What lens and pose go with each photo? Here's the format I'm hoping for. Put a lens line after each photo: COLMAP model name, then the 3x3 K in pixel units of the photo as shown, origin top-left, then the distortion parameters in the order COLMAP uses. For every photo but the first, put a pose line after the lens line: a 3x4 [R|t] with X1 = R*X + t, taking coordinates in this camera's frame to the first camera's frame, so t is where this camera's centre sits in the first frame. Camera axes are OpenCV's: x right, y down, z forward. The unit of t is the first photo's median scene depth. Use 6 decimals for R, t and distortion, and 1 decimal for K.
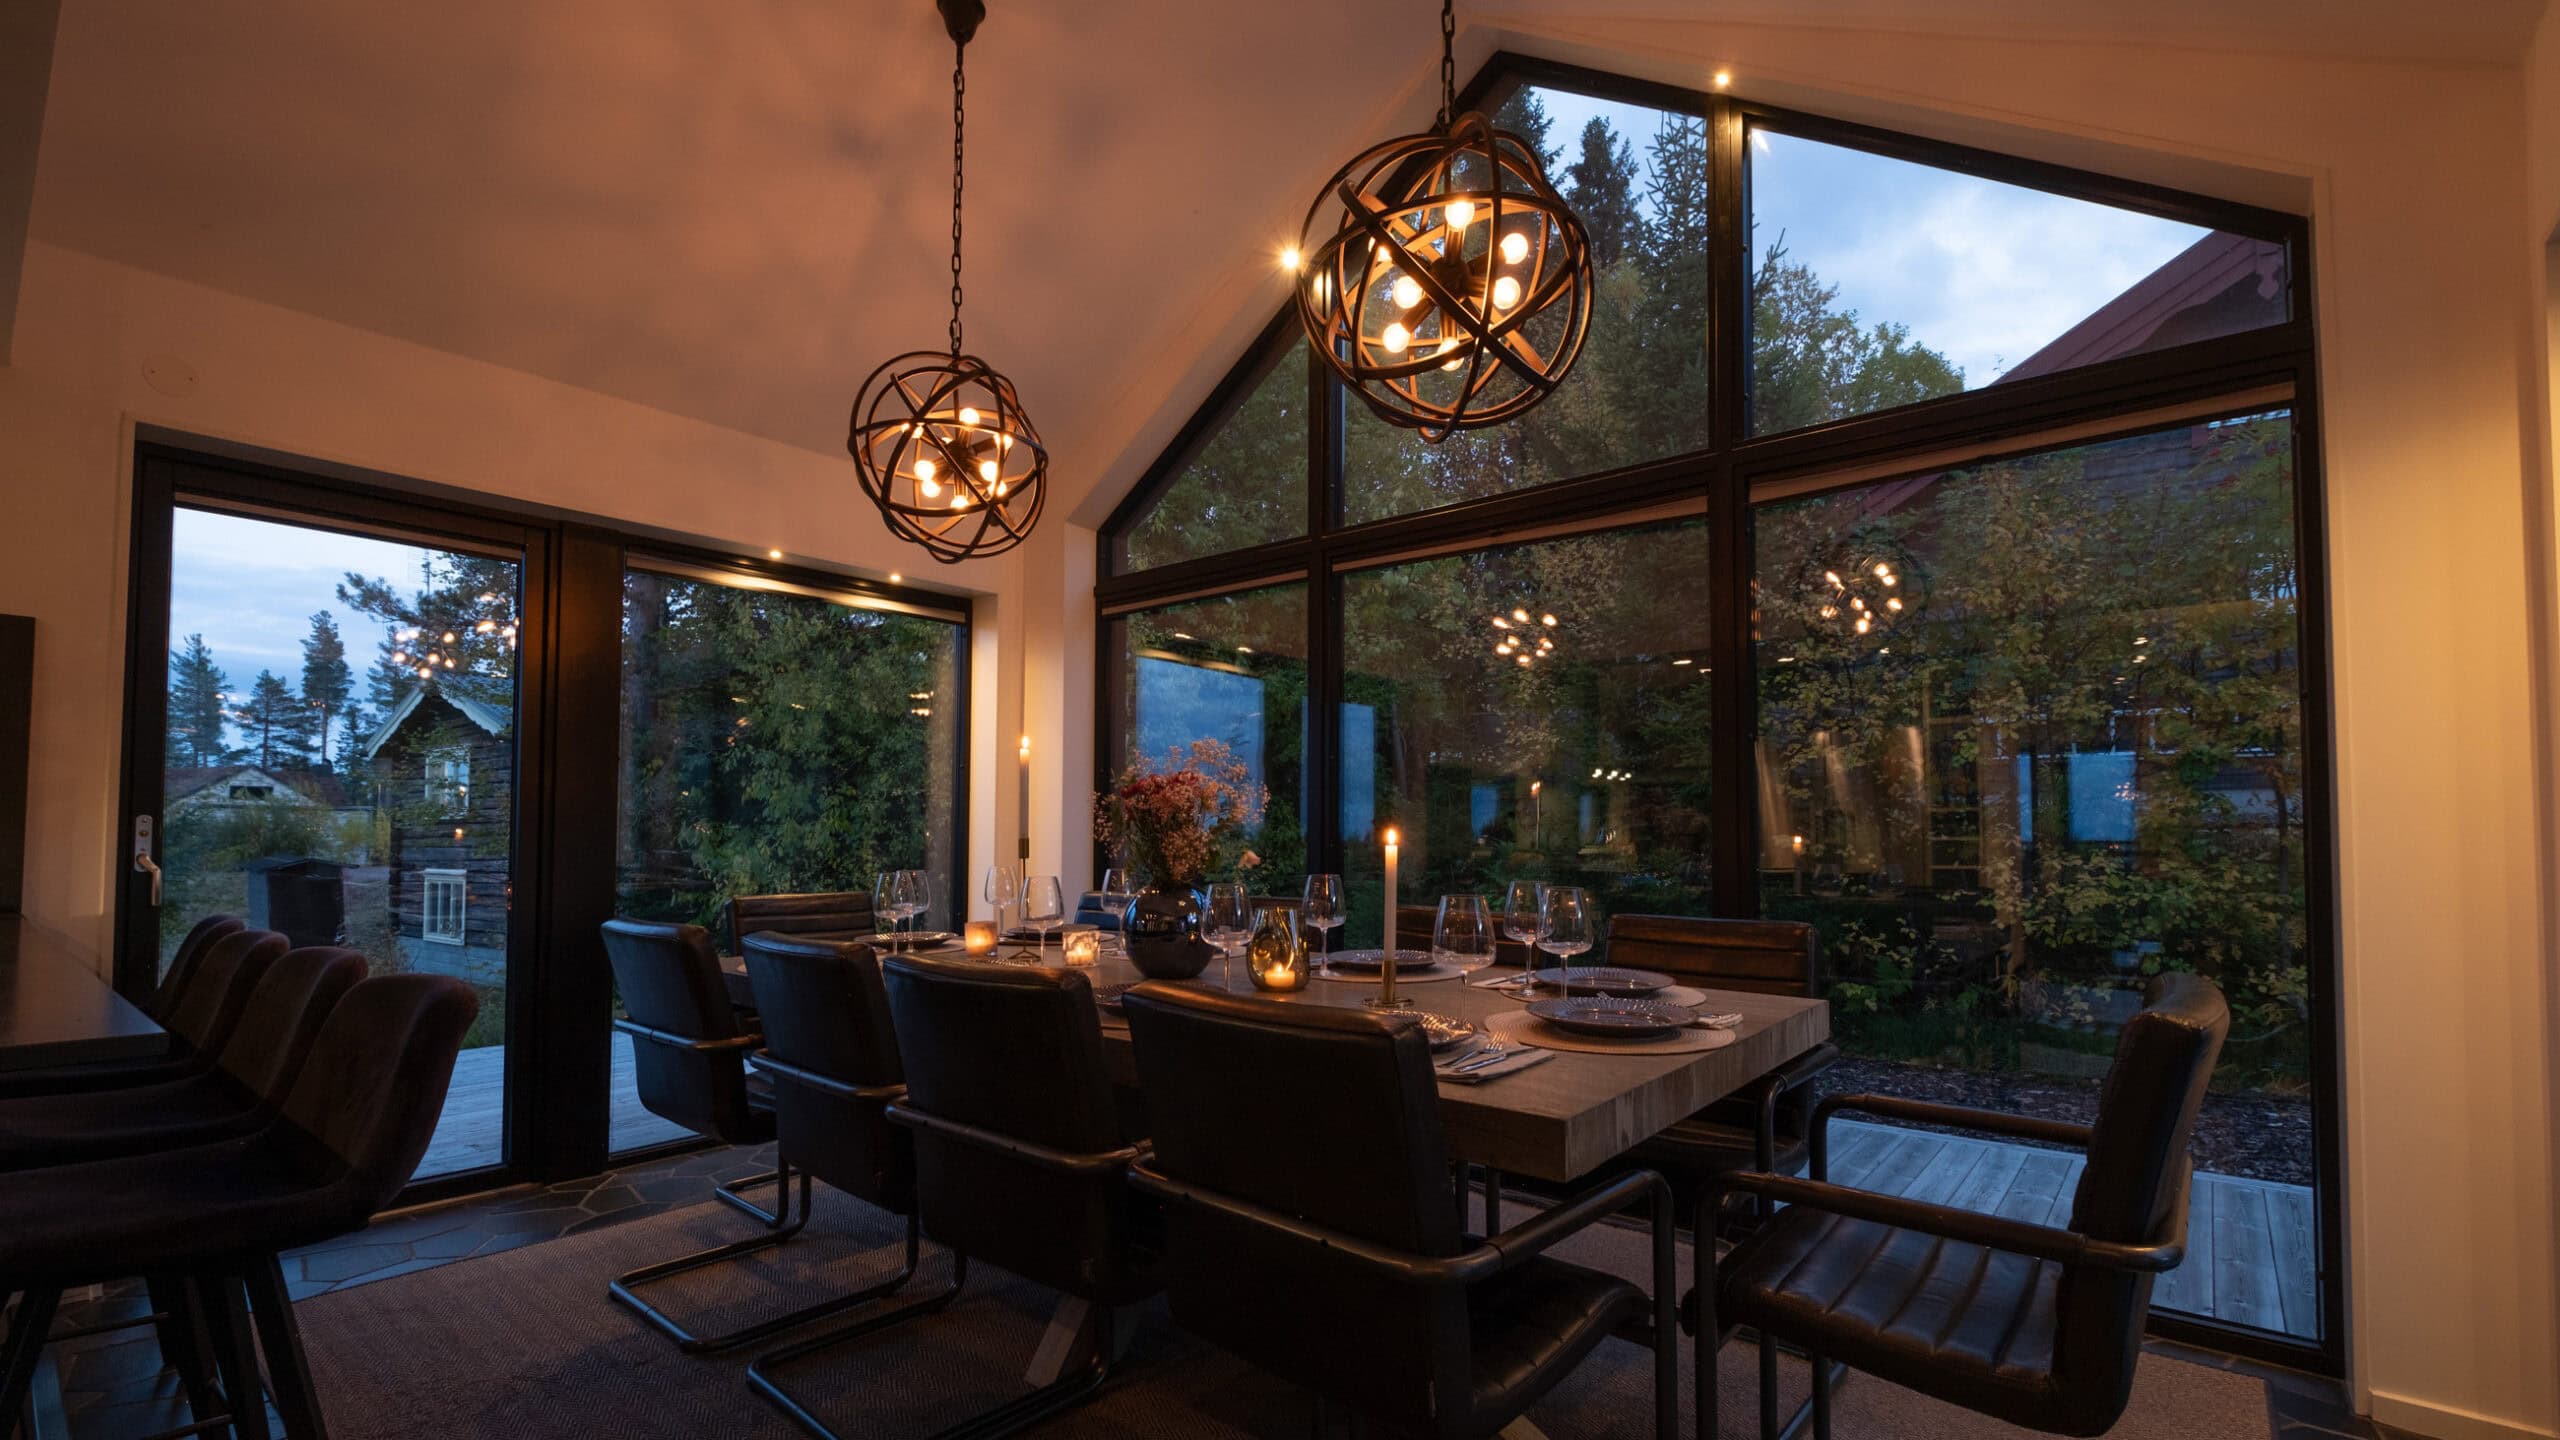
lens RADIAL K [[1115.6, 0, 1282.3], [0, 1115.6, 798.6], [0, 0, 1]] dist [0.000958, -0.000676]
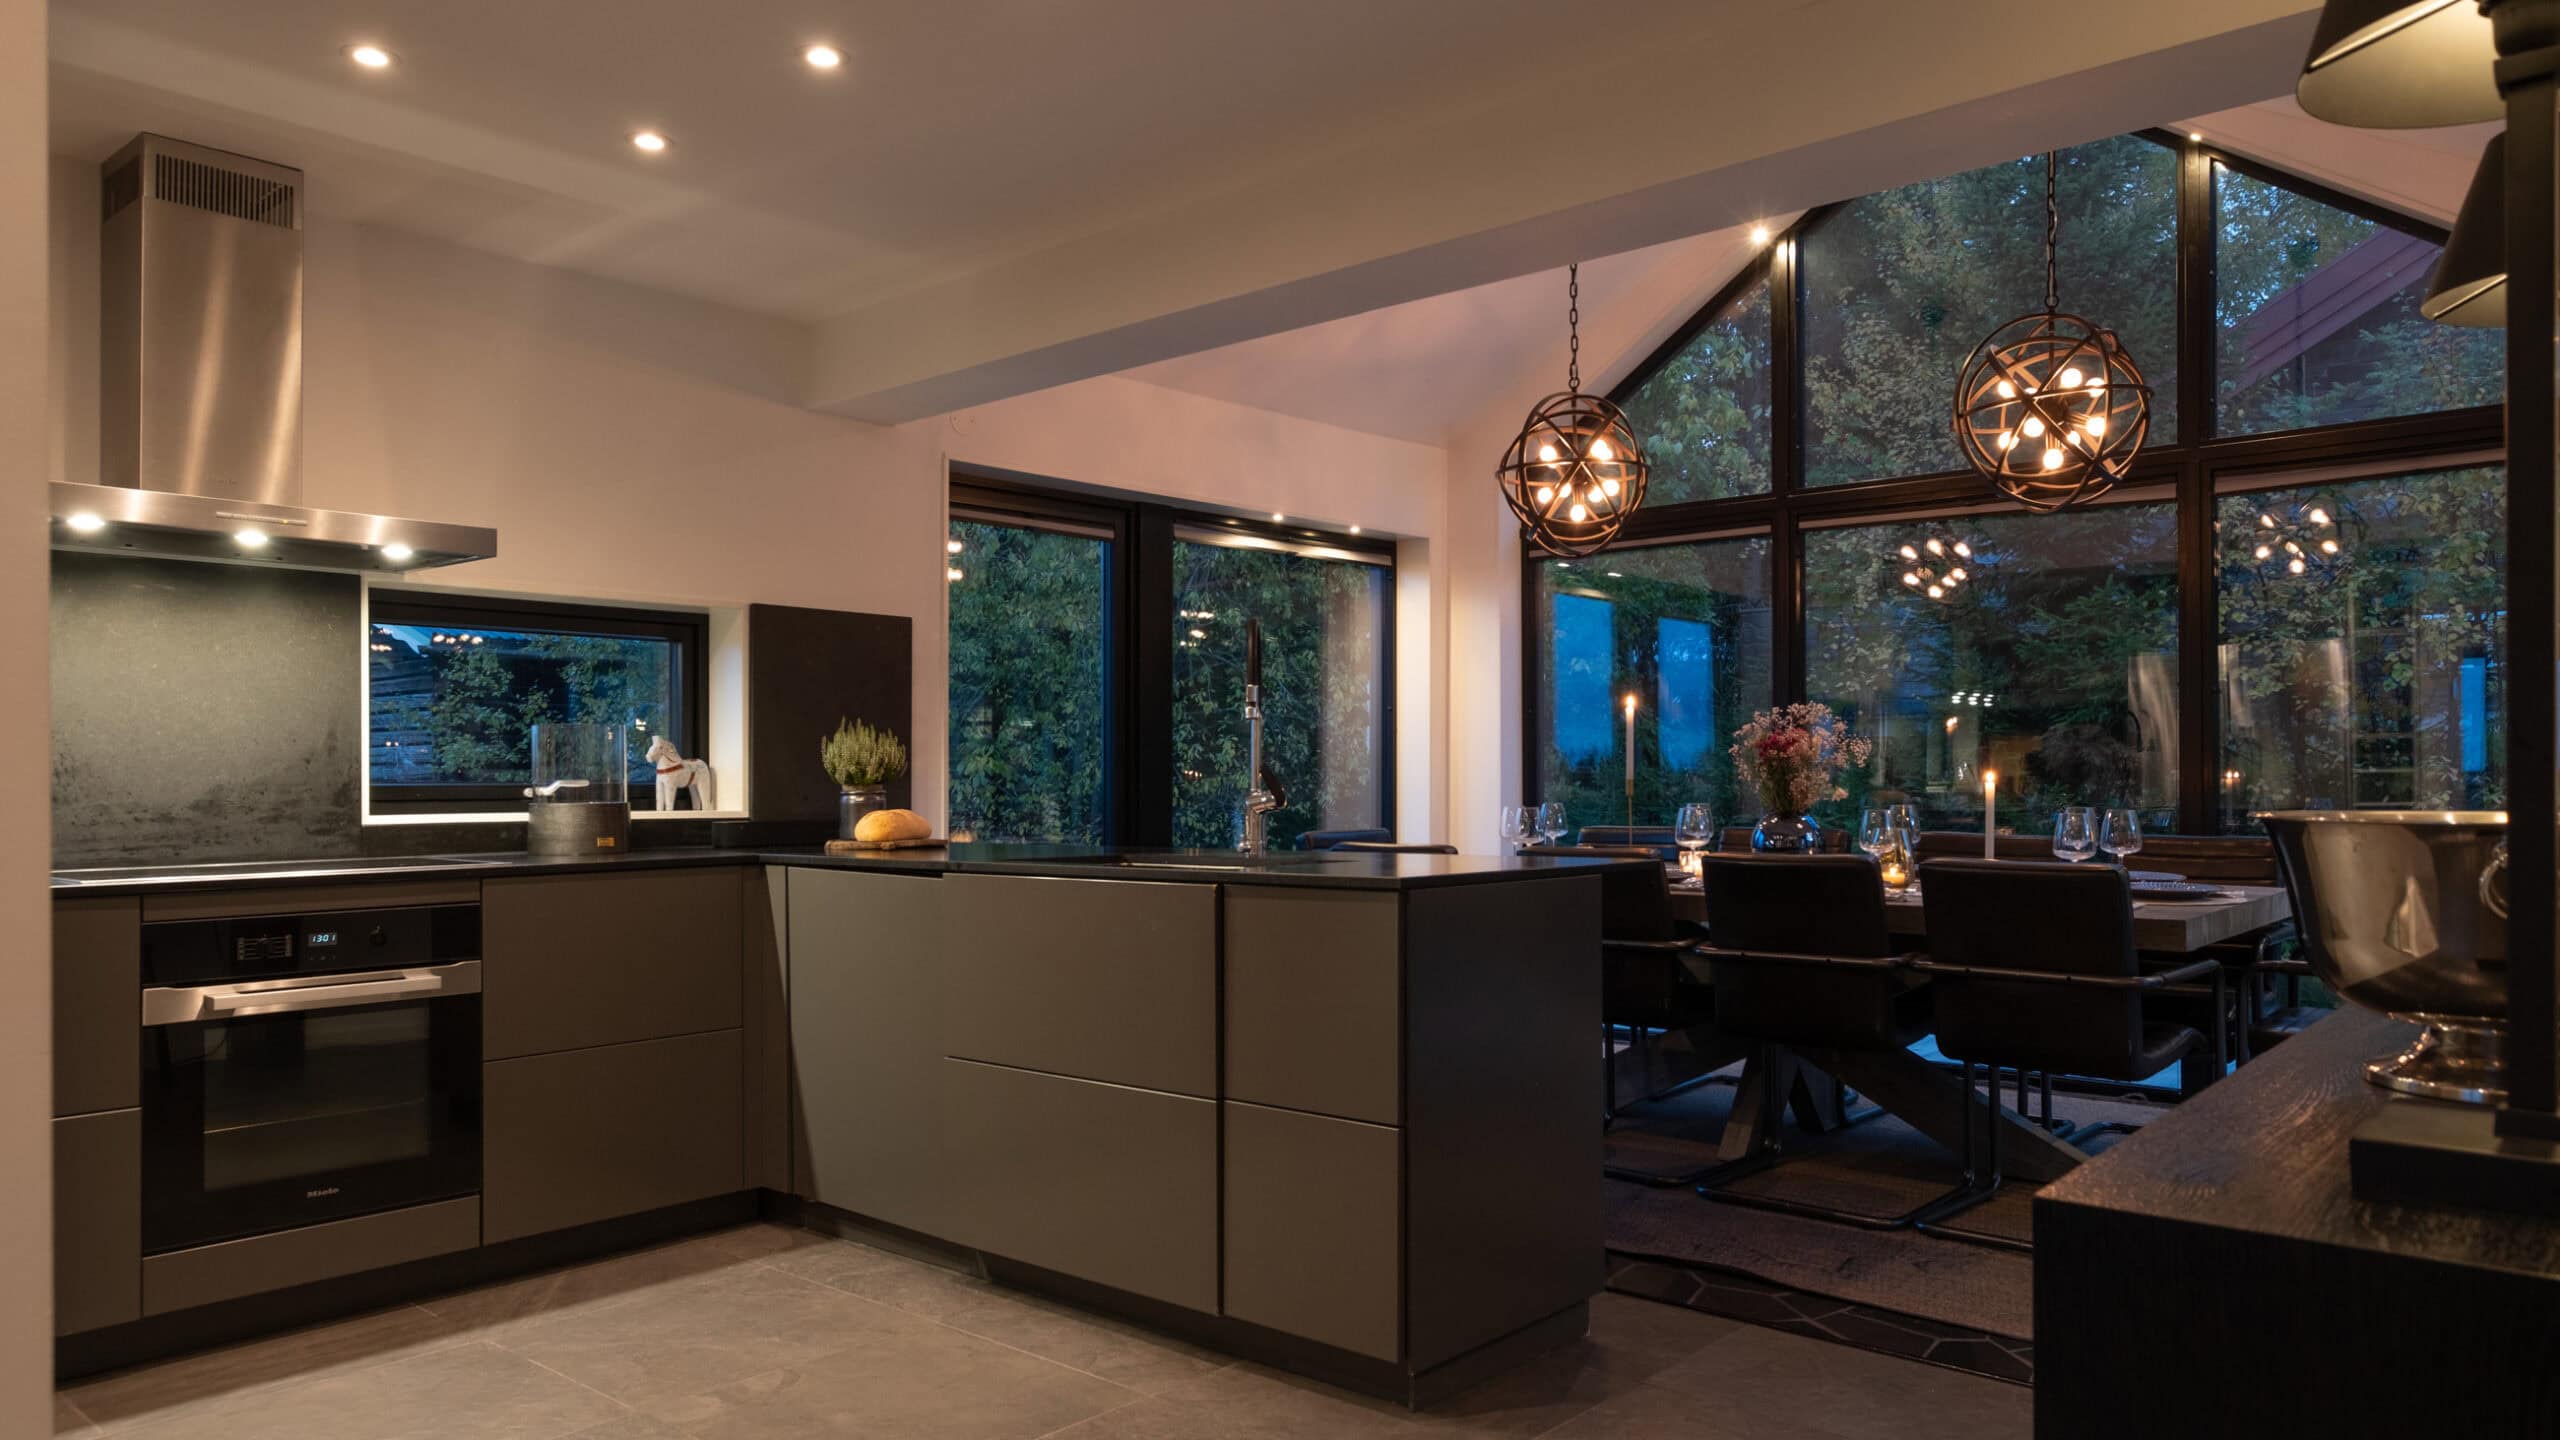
lens RADIAL K [[1688.5, 0, 1291.1], [0, 1688.5, 768.9], [0, 0, 1]] dist [-0.002434, 0.001421]
pose [[0.999469, -0.006700, -0.031883, -0.244612], [0.007733, 0.999445, 0.032395, -0.017822], [0.031648, -0.032624, 0.998966, -0.402721]]
